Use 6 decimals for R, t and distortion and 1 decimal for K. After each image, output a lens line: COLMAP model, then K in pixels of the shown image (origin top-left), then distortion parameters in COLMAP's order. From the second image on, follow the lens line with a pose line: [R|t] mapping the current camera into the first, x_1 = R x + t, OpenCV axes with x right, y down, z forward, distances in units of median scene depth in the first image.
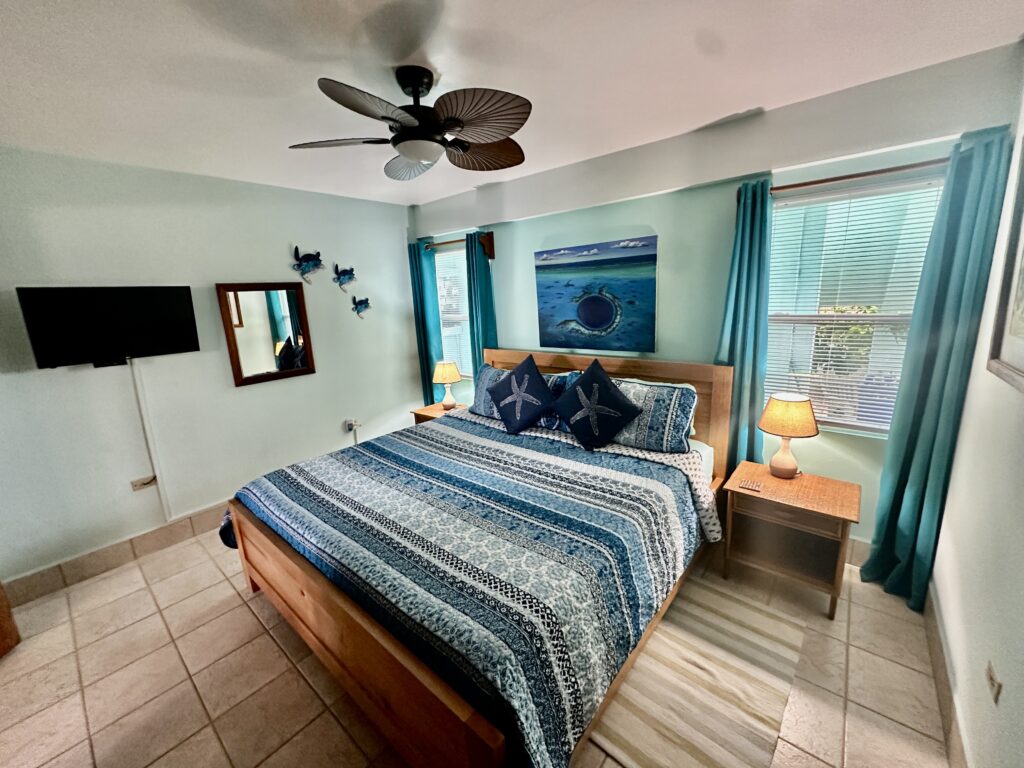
lens RADIAL K [[409.6, 0, 508.9], [0, 409.6, 380.4], [0, 0, 1]] dist [-0.000971, 0.000128]
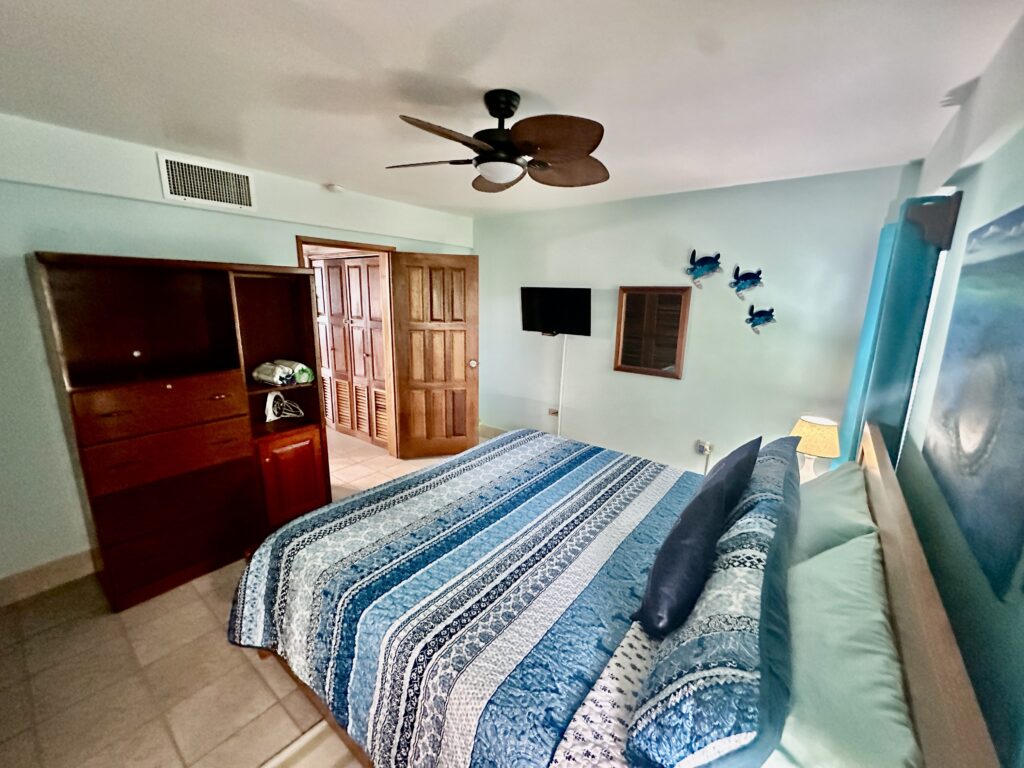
lens RADIAL K [[409.6, 0, 510.6], [0, 409.6, 380.2], [0, 0, 1]] dist [-0.000971, 0.000128]
pose [[0.047546, 0.257831, -0.965019, 0.576499], [-0.233999, 0.942103, 0.240179, -0.200404], [0.971074, 0.214394, 0.105125, 0.647577]]
